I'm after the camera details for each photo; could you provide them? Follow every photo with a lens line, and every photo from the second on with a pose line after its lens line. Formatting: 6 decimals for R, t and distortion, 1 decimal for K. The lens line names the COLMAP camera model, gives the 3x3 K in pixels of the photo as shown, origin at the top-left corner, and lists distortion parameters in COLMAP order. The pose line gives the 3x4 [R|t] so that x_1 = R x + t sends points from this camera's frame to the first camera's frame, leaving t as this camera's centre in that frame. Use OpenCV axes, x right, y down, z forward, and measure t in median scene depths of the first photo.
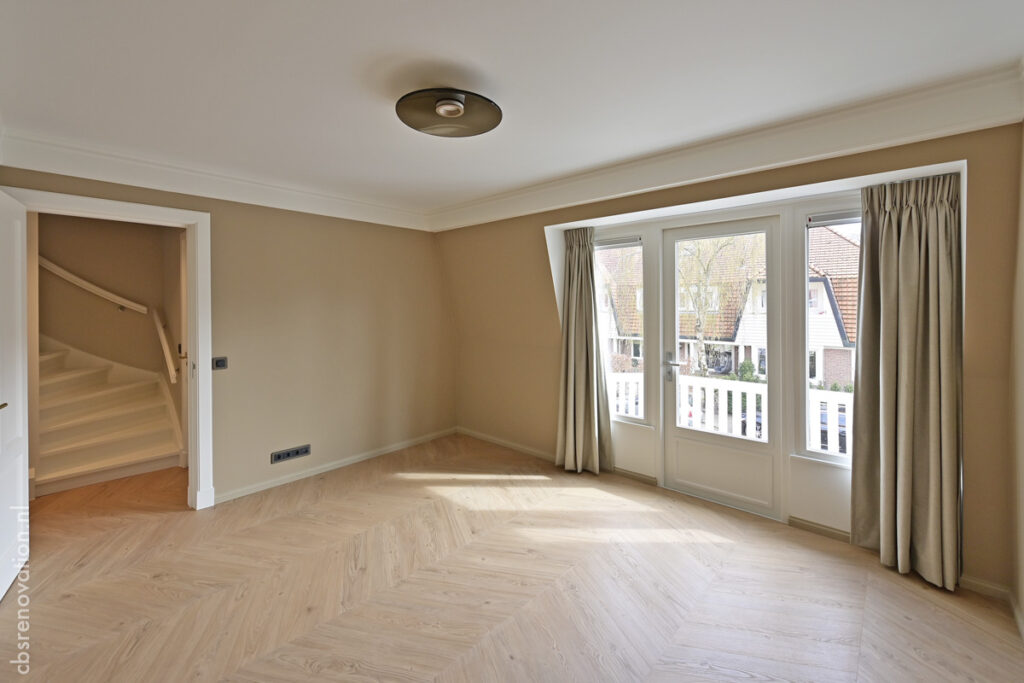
lens RADIAL K [[436.1, 0, 512.4], [0, 436.1, 310.1], [0, 0, 1]] dist [-0.000843, -0.000048]
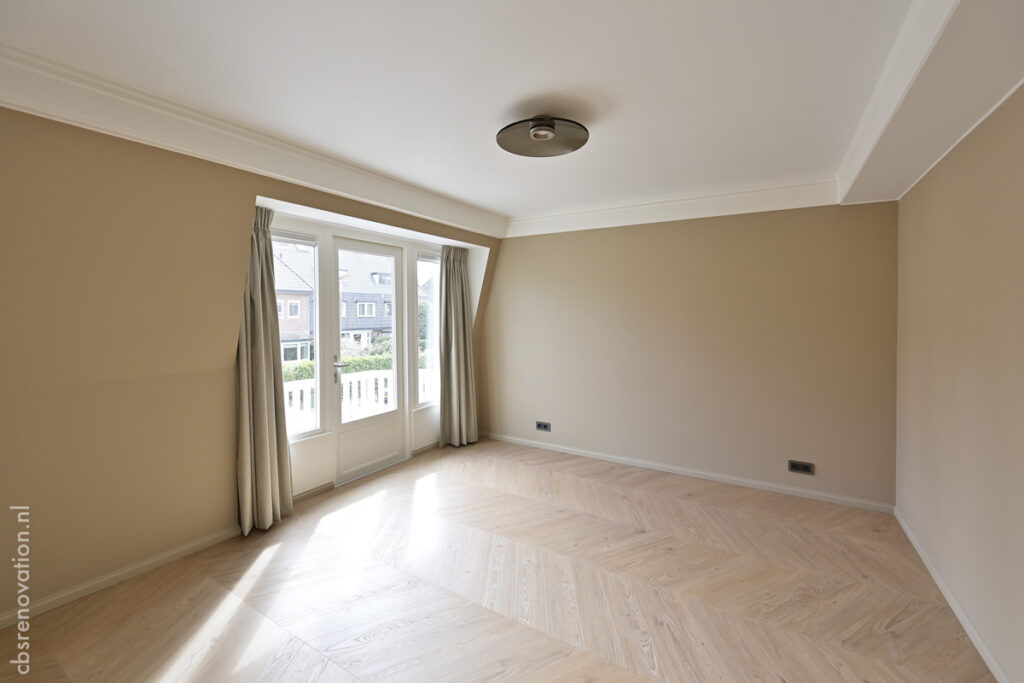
lens RADIAL K [[449.7, 0, 511.0], [0, 449.7, 320.4], [0, 0, 1]] dist [-0.001043, -0.000032]
pose [[-0.205426, -0.018003, 0.978507, -0.800005], [0.005505, 0.999794, 0.019551, -0.005397], [-0.978657, 0.009403, -0.205284, 0.838213]]
